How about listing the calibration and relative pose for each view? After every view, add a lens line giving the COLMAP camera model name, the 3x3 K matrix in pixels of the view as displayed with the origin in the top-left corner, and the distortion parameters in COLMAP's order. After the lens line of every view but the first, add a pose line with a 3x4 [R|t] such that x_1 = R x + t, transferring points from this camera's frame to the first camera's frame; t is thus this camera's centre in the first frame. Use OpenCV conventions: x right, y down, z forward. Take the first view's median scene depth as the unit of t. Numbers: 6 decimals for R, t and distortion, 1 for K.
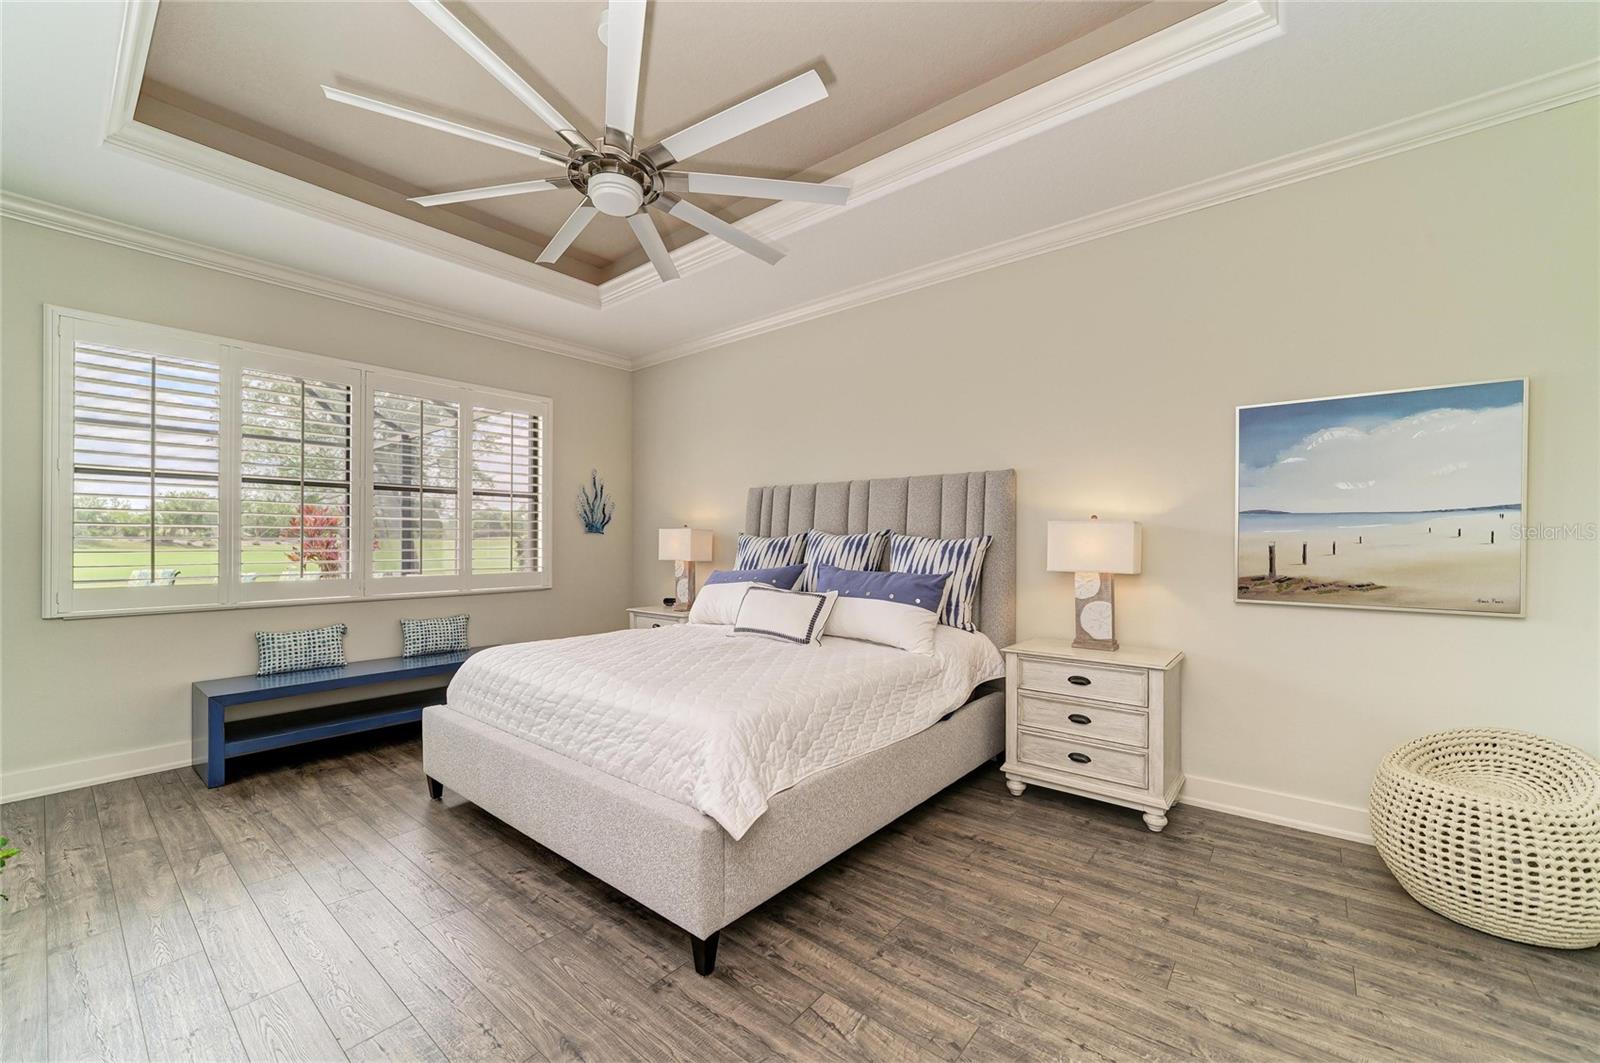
lens RADIAL K [[628.5, 0, 800.5], [0, 628.5, 536.5], [0, 0, 1]] dist [-0.019563, -0.000222]
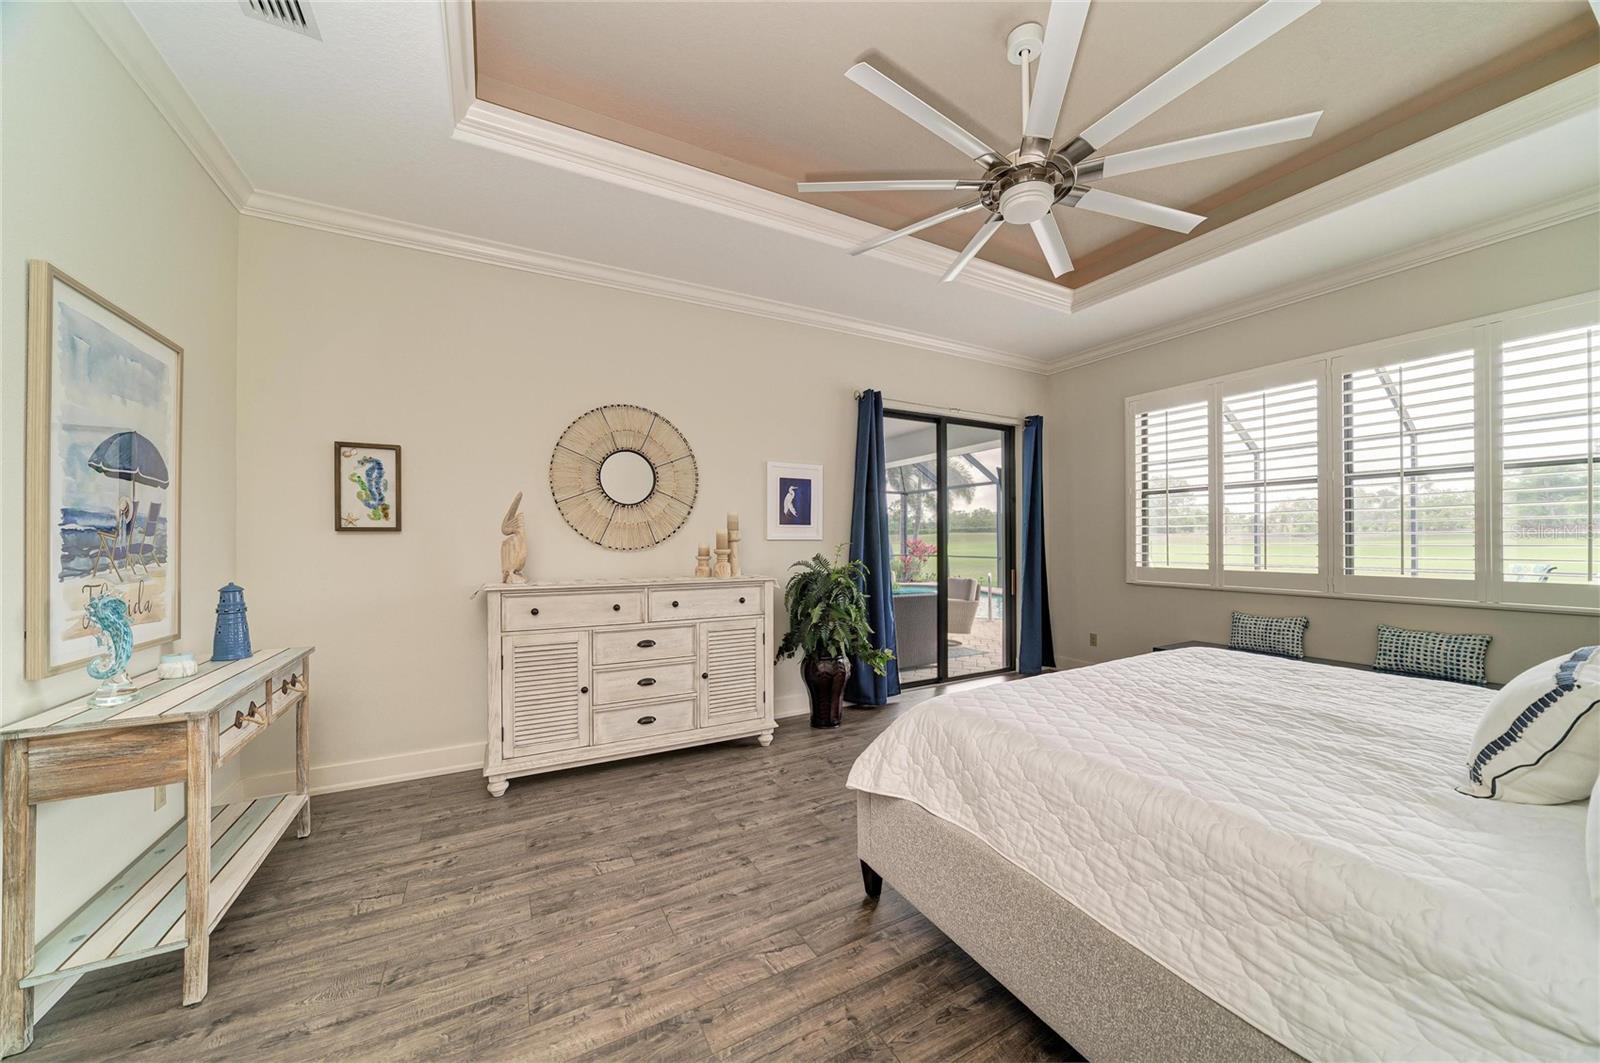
lens RADIAL K [[557.4, 0, 801.4], [0, 557.4, 535.5], [0, 0, 1]] dist [-0.002286, -0.000048]
pose [[-0.372360, -0.003528, -0.928082, 0.857418], [0.014970, 0.999840, -0.009807, 0.005615], [0.927968, -0.017545, -0.372248, 1.211426]]
